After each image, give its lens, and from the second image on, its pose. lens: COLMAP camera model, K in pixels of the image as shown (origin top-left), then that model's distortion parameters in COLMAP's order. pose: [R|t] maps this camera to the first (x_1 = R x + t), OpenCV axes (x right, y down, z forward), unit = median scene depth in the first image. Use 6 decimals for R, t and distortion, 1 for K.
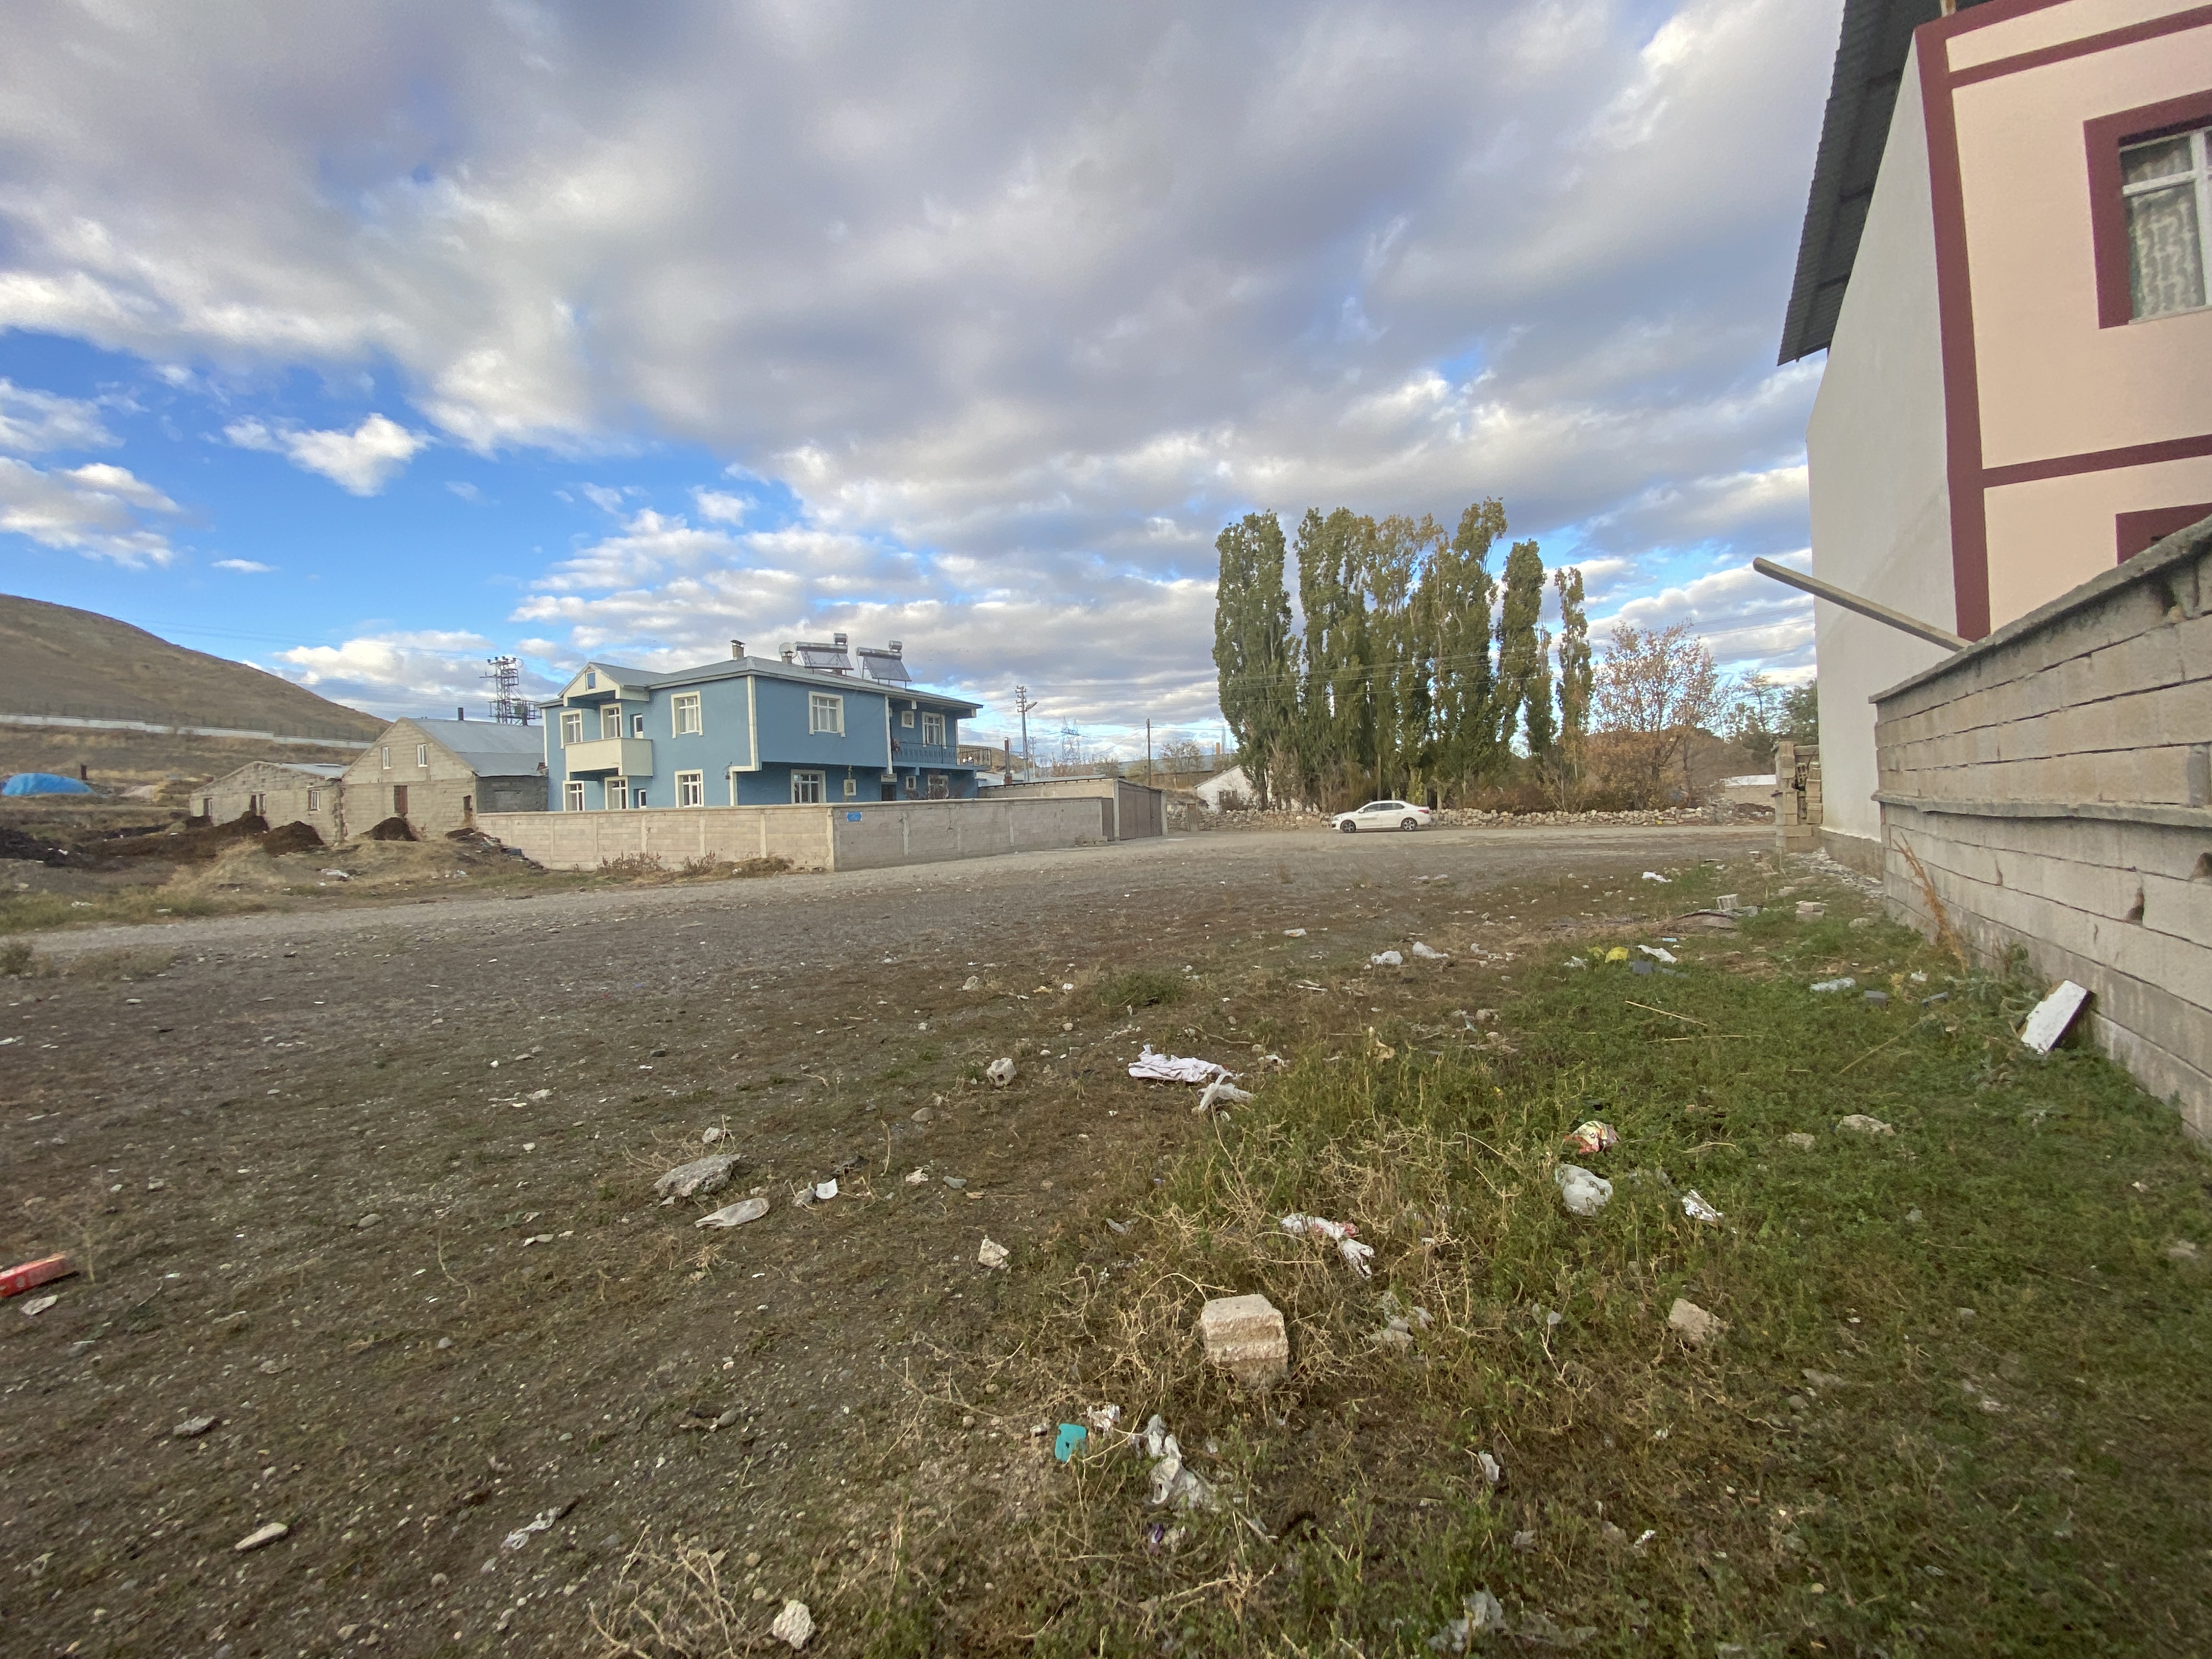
lens RADIAL K [[911.1, 0, 1110.1], [0, 911.1, 822.6], [0, 0, 1]] dist [0.000335, -0.009597]
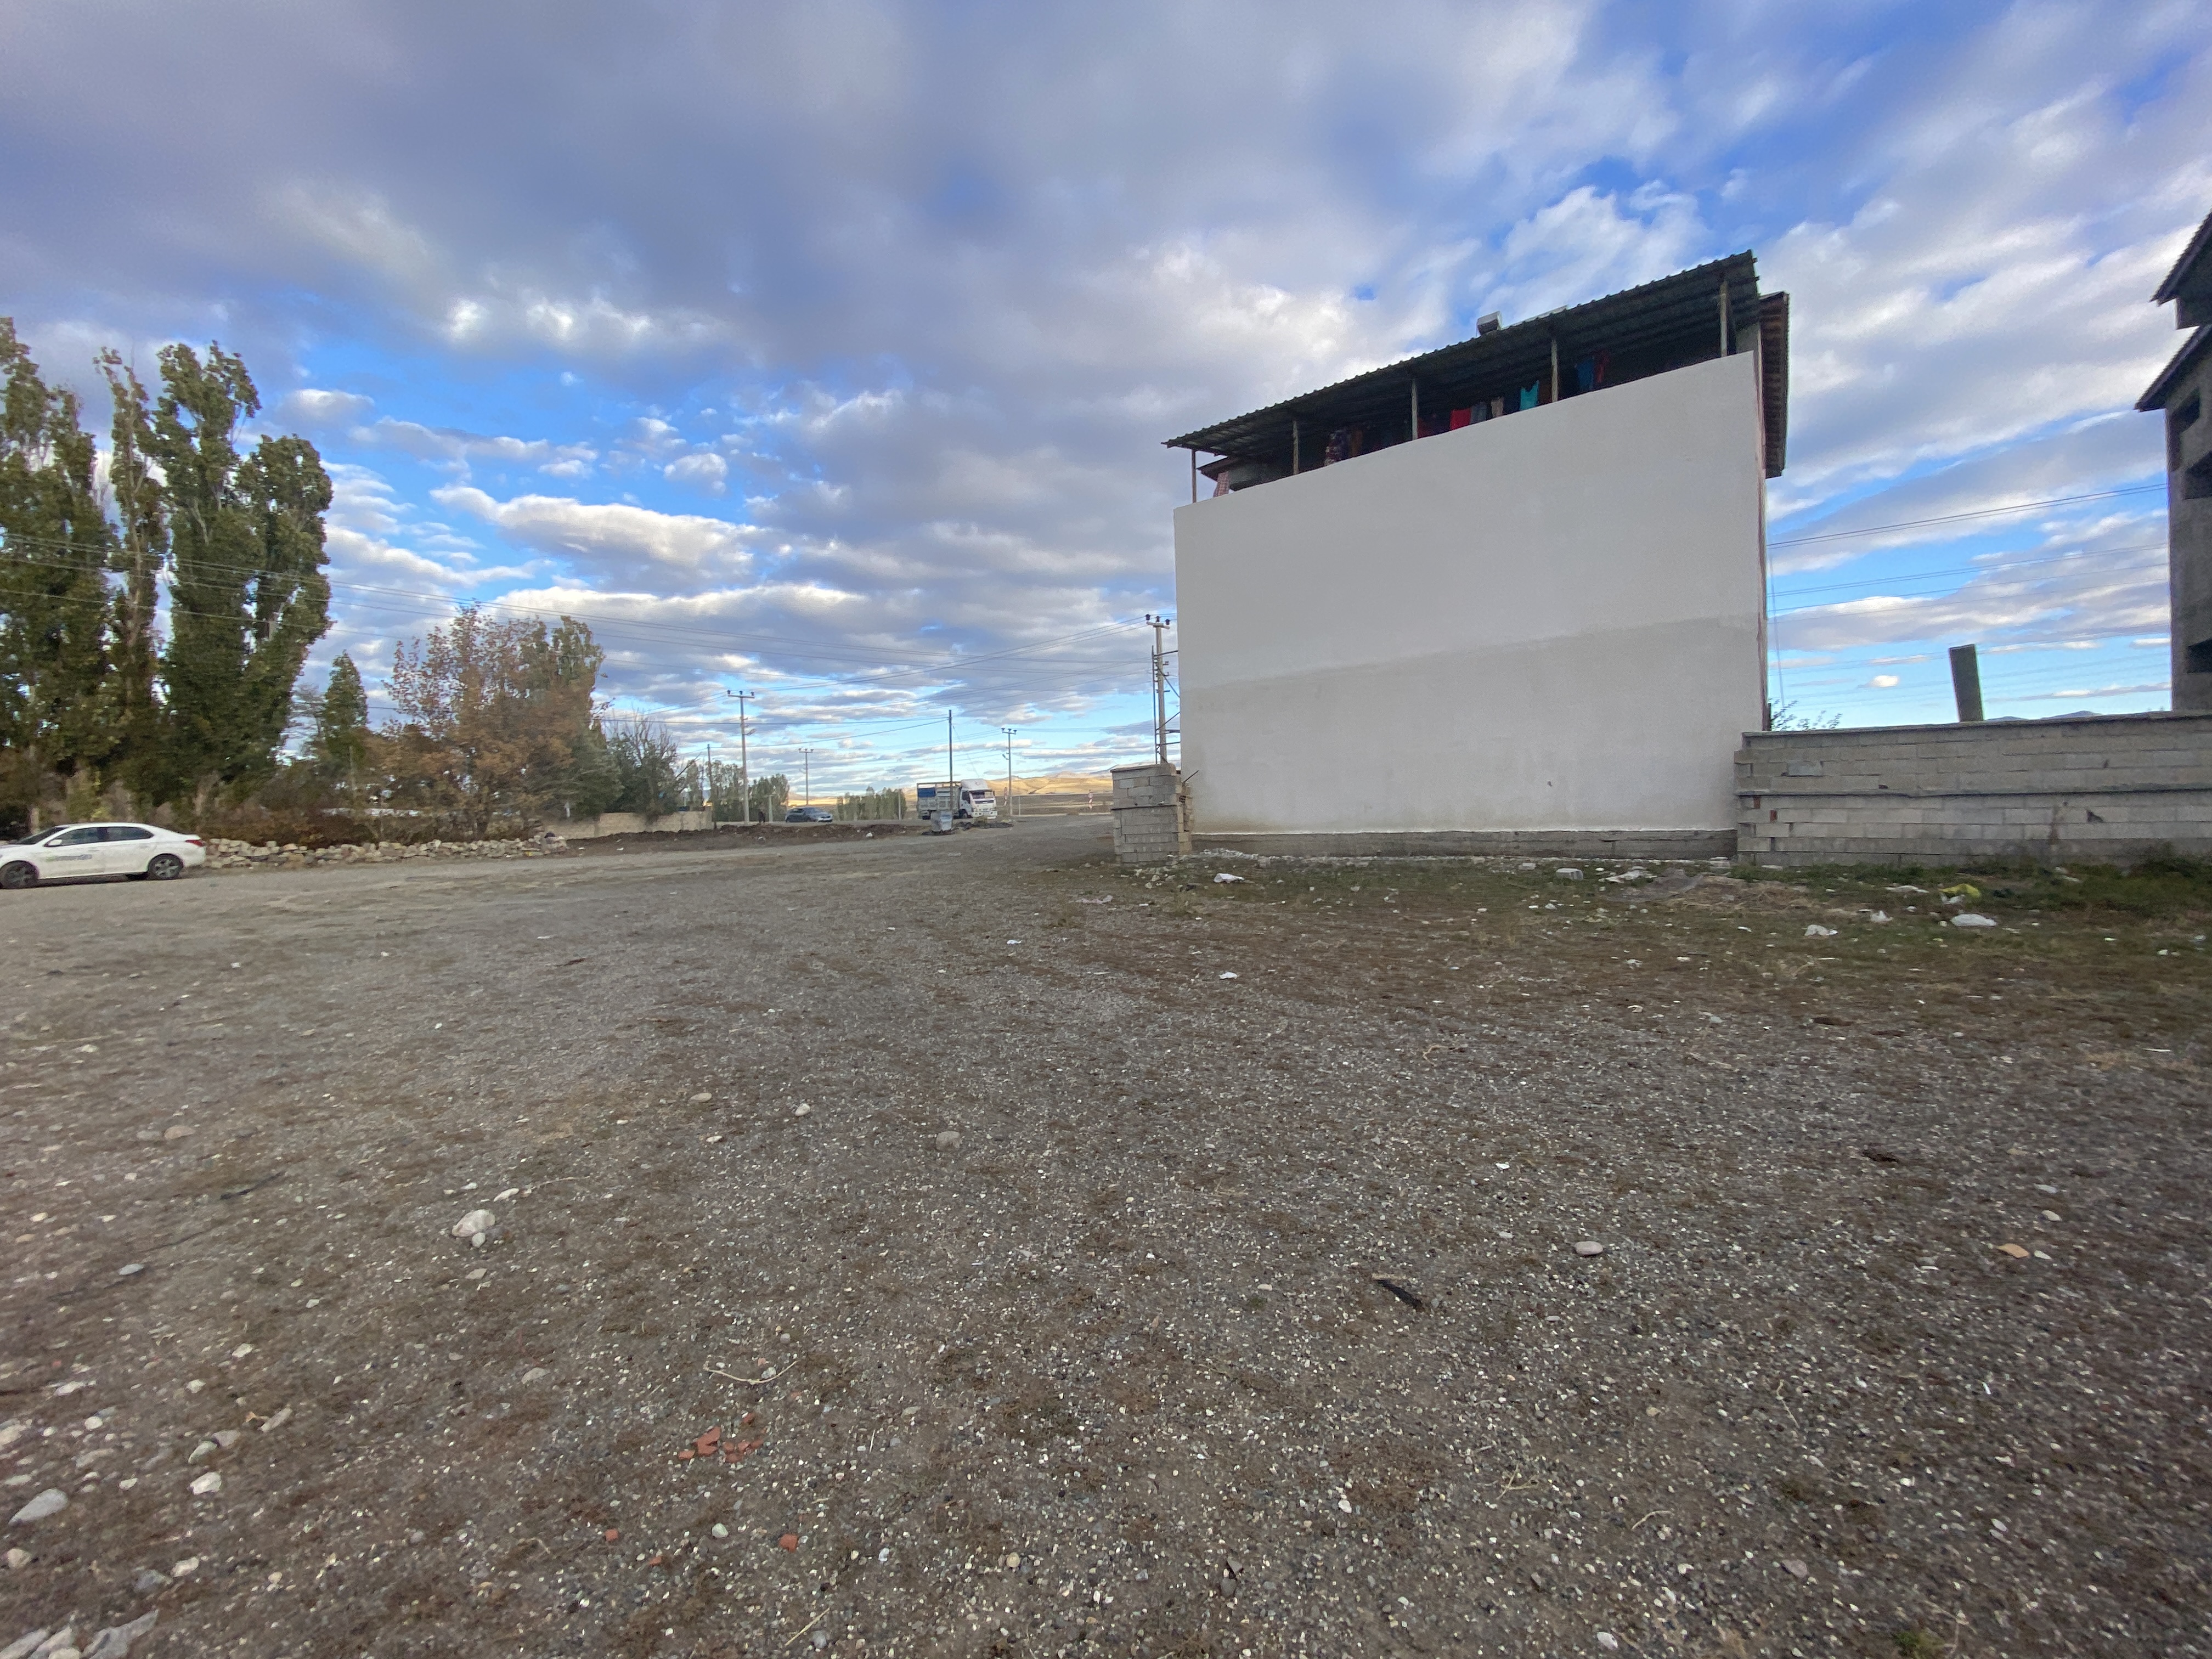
lens RADIAL K [[911.1, 0, 1125.5], [0, 911.1, 845.2], [0, 0, 1]] dist [0.000335, -0.009597]
pose [[0.052714, -0.004327, 0.998600, -0.135215], [0.030288, 0.999537, 0.002732, 0.004113], [-0.998150, 0.030101, 0.052820, 0.317823]]
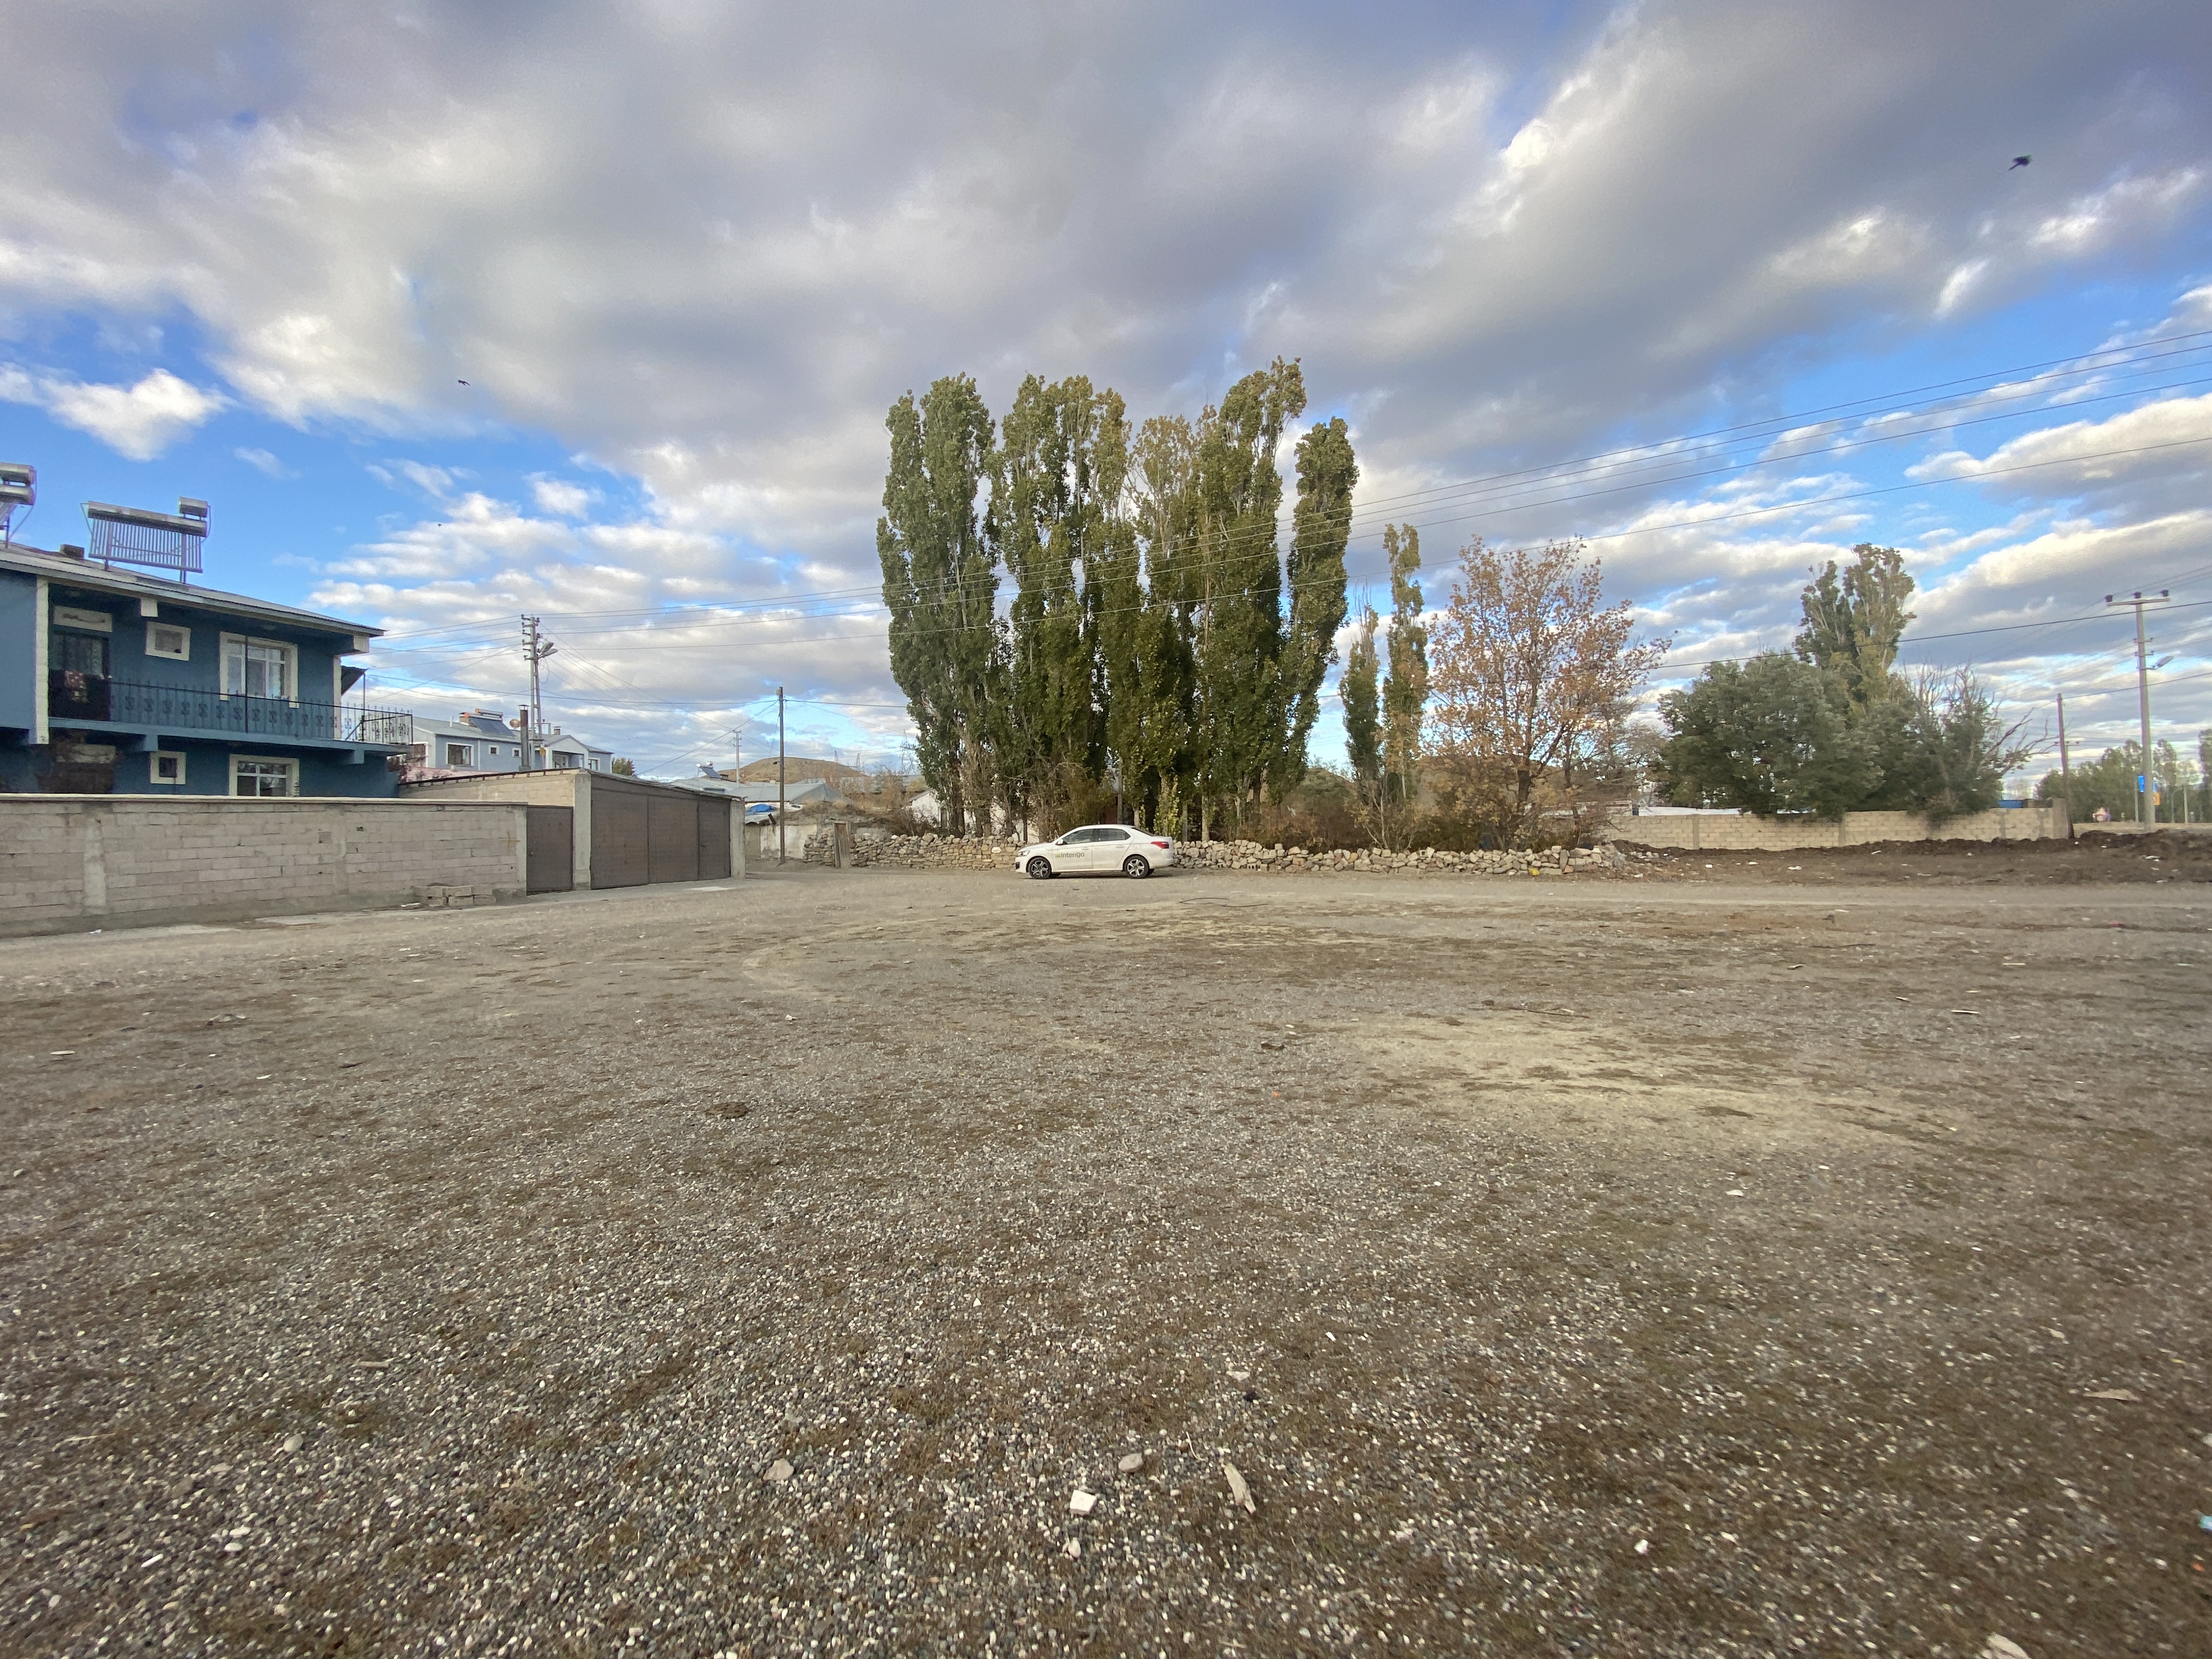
lens RADIAL K [[911.1, 0, 1124.9], [0, 911.1, 826.3], [0, 0, 1]] dist [0.000335, -0.009597]
pose [[0.988432, 0.023236, 0.149877, 0.188737], [-0.019552, 0.999471, -0.026006, -0.006565], [-0.150402, 0.022775, 0.988363, 0.339611]]
